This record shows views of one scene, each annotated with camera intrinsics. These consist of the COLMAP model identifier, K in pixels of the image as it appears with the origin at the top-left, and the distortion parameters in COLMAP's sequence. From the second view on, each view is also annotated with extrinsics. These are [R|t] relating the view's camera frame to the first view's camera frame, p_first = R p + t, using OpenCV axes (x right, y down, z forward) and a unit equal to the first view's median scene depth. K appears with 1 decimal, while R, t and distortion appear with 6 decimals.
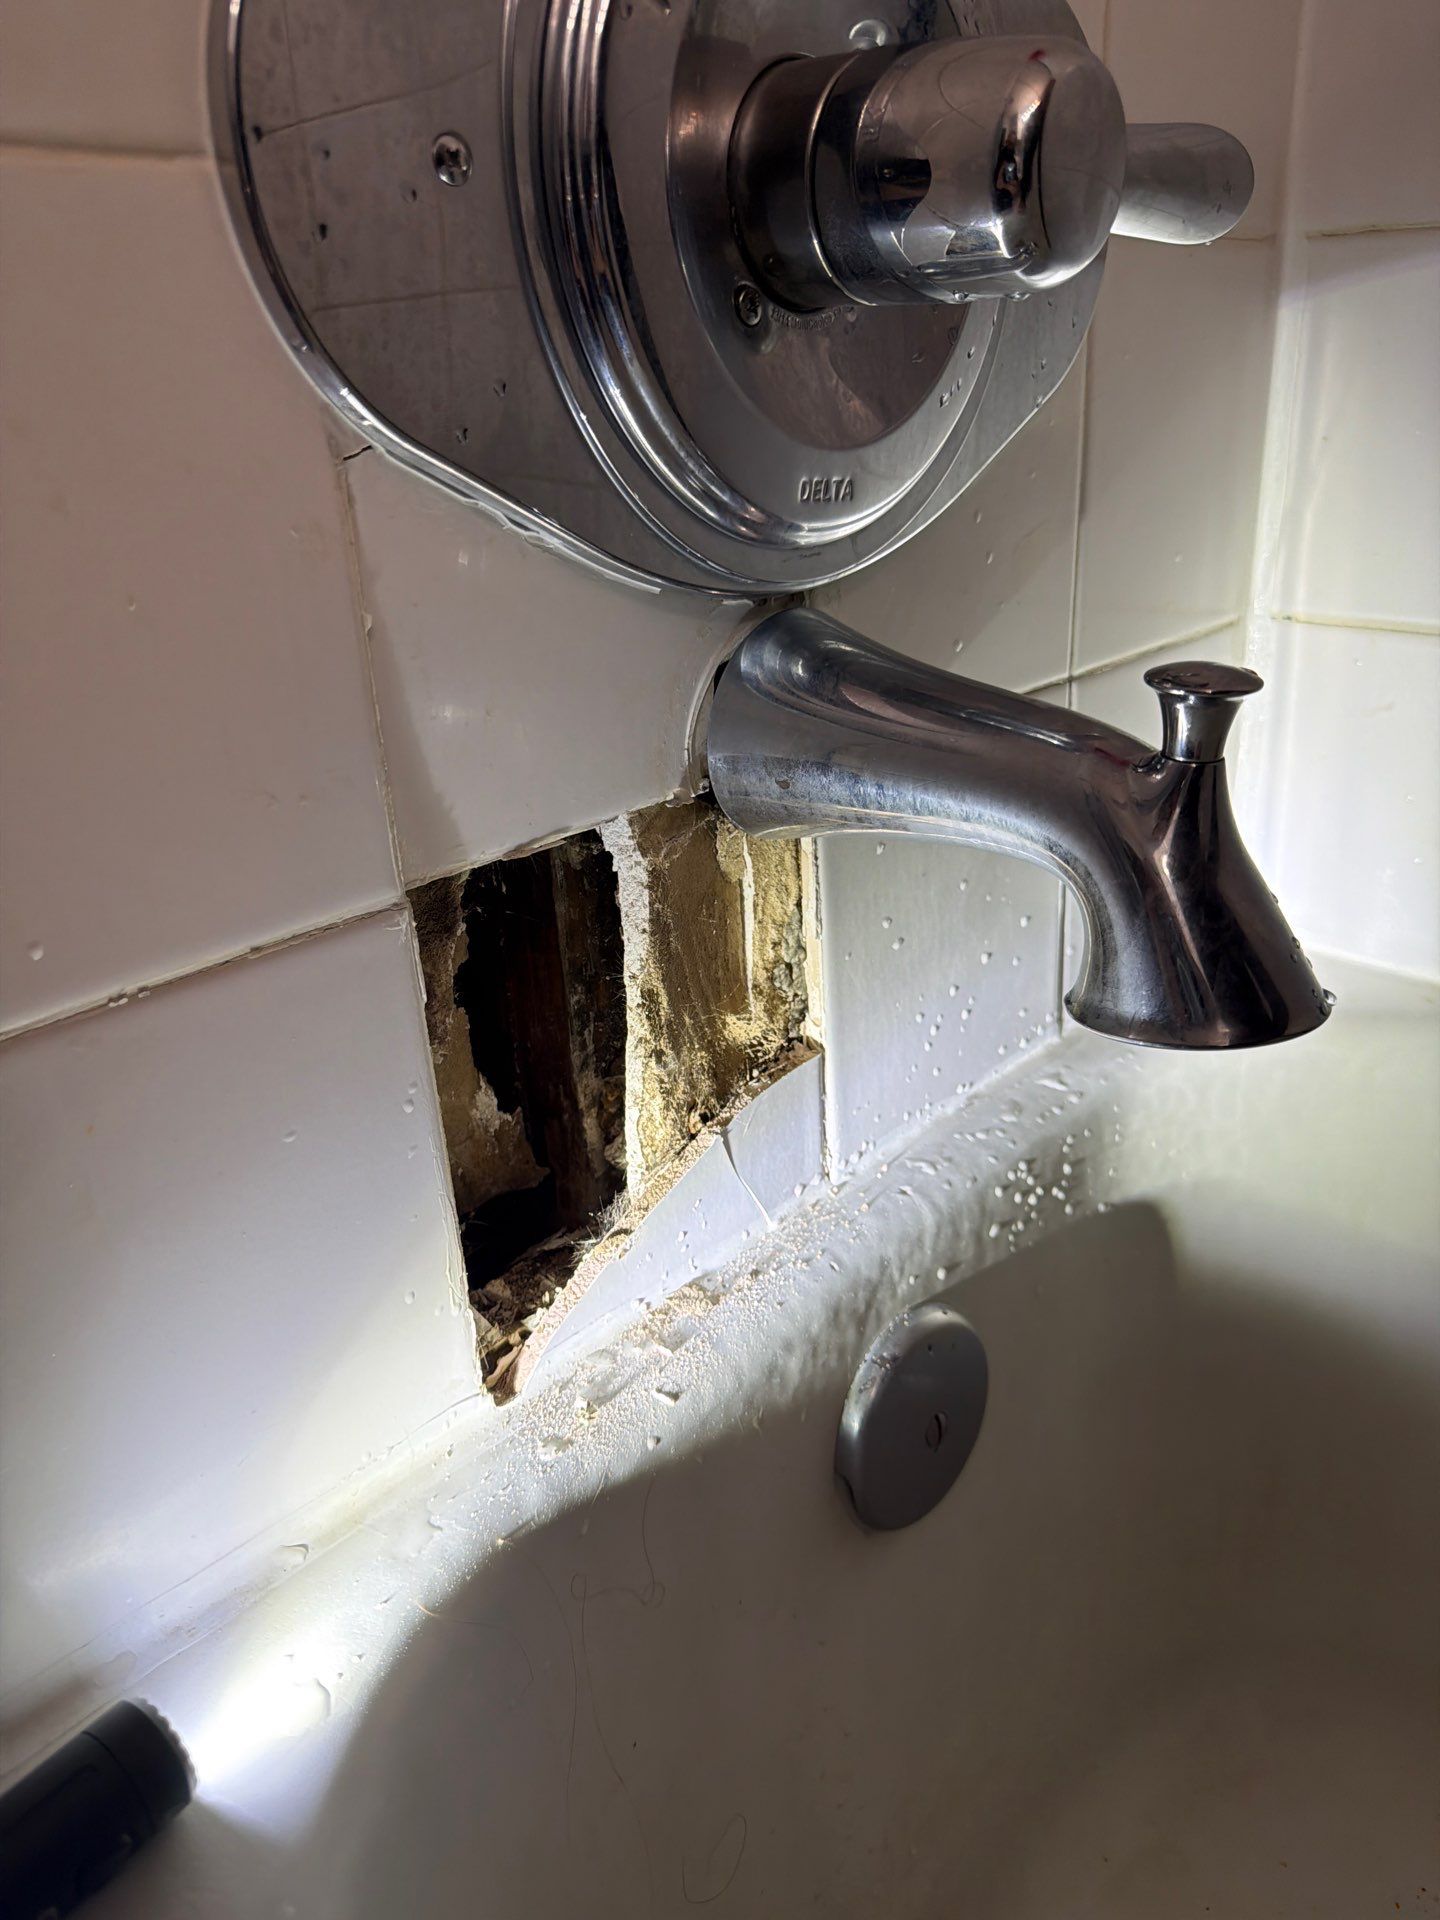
lens RADIAL K [[1410.5, 0, 720.0], [0, 1410.5, 960.0], [0, 0, 1]] dist [-0.004430, 0.000426]
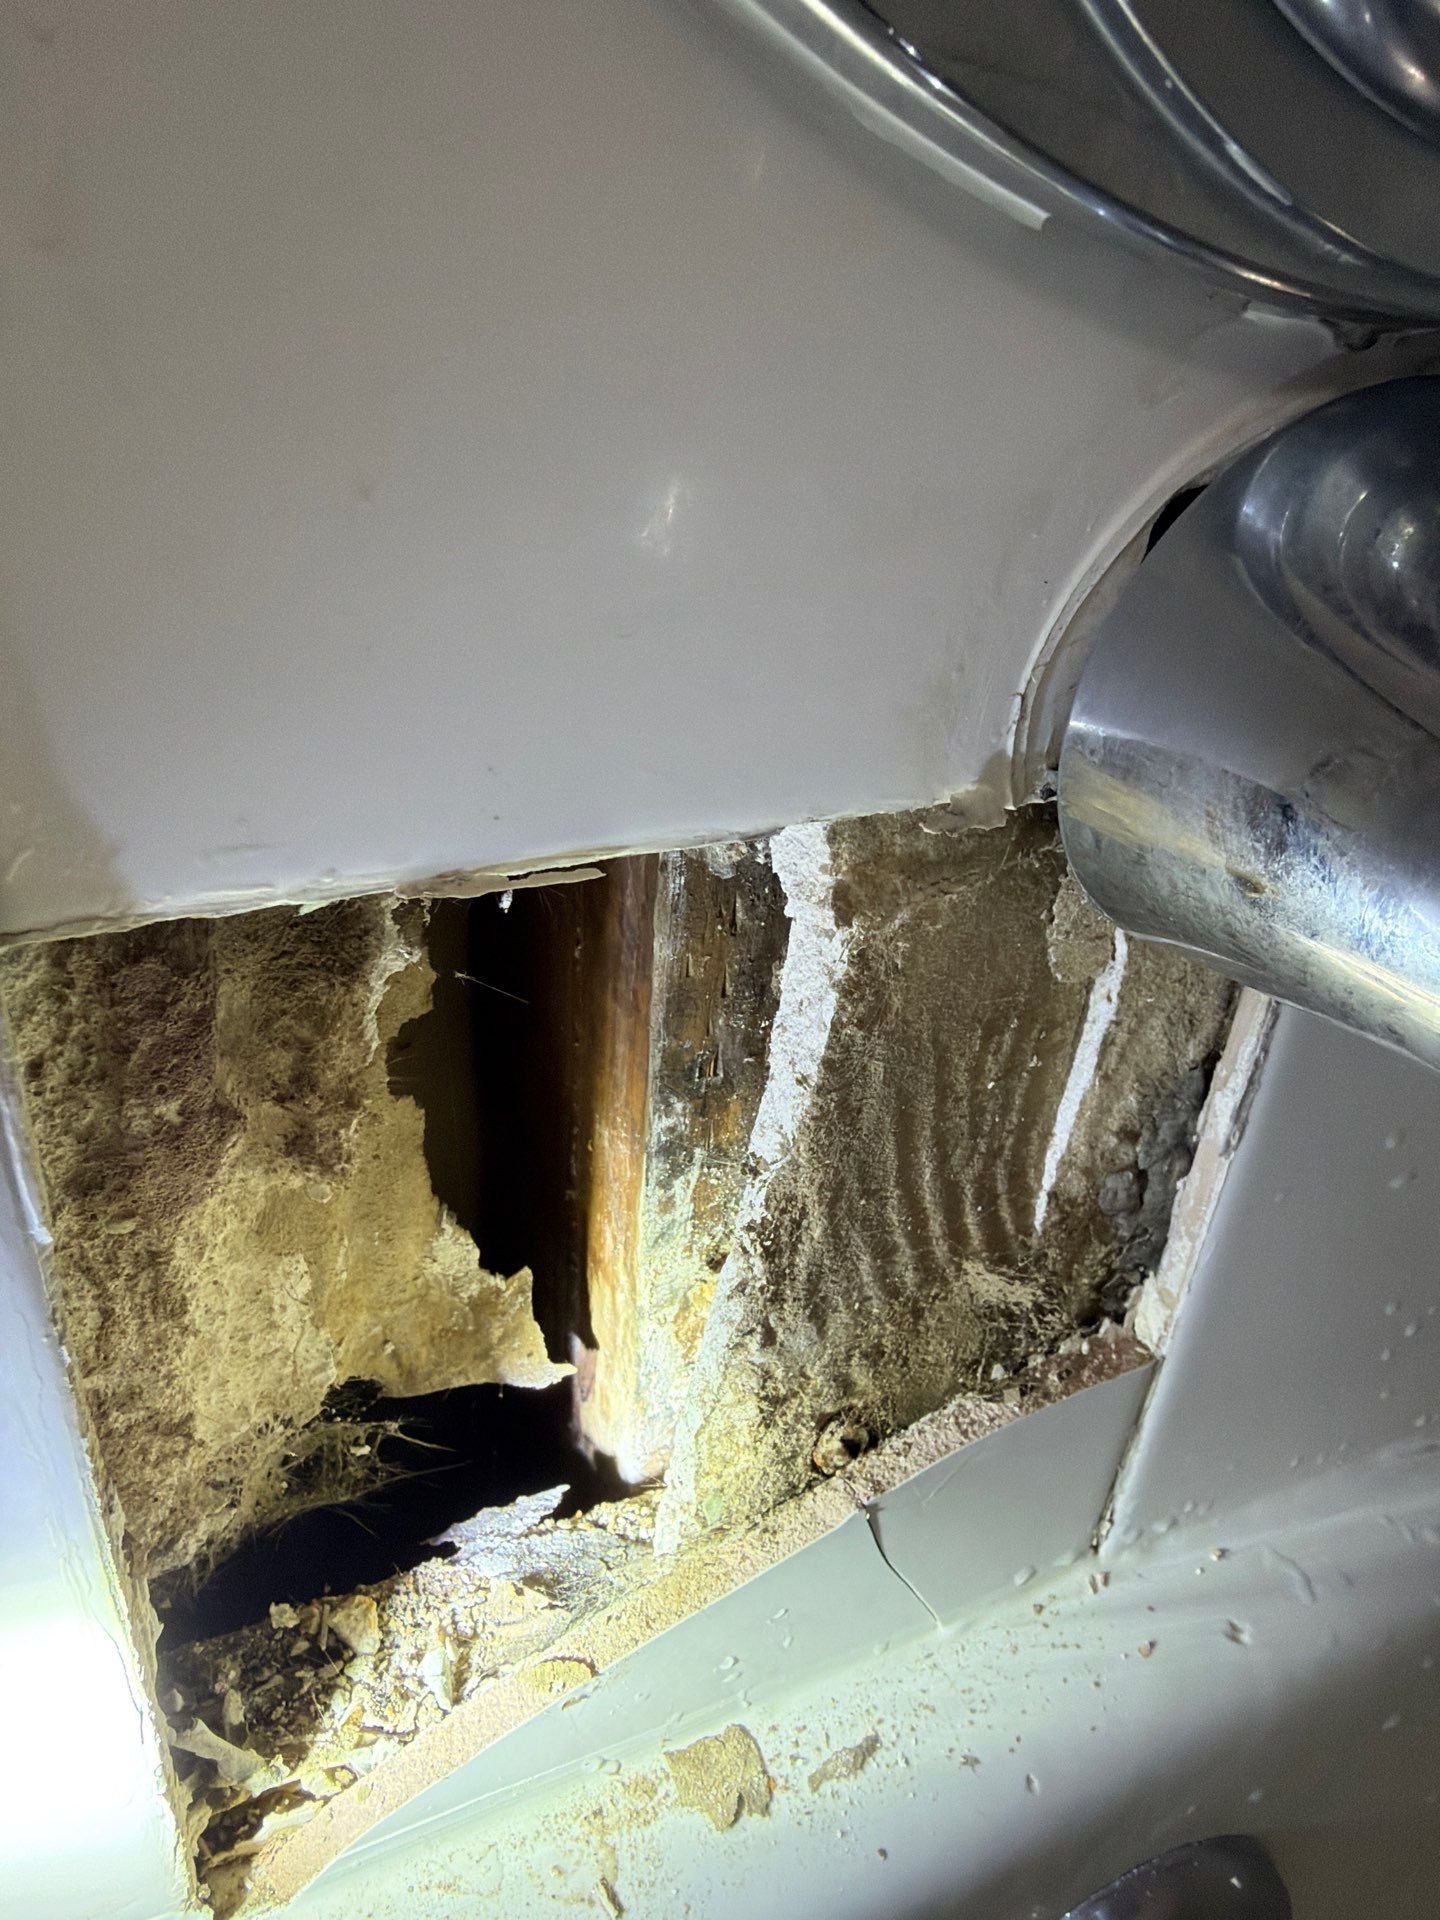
lens RADIAL K [[1410.5, 0, 720.0], [0, 1410.5, 960.0], [0, 0, 1]] dist [-0.004430, 0.000426]
pose [[0.915870, 0.309348, -0.255901, 0.020142], [-0.258162, 0.941941, 0.214709, -0.136242], [0.307464, -0.130582, 0.942557, 0.581284]]
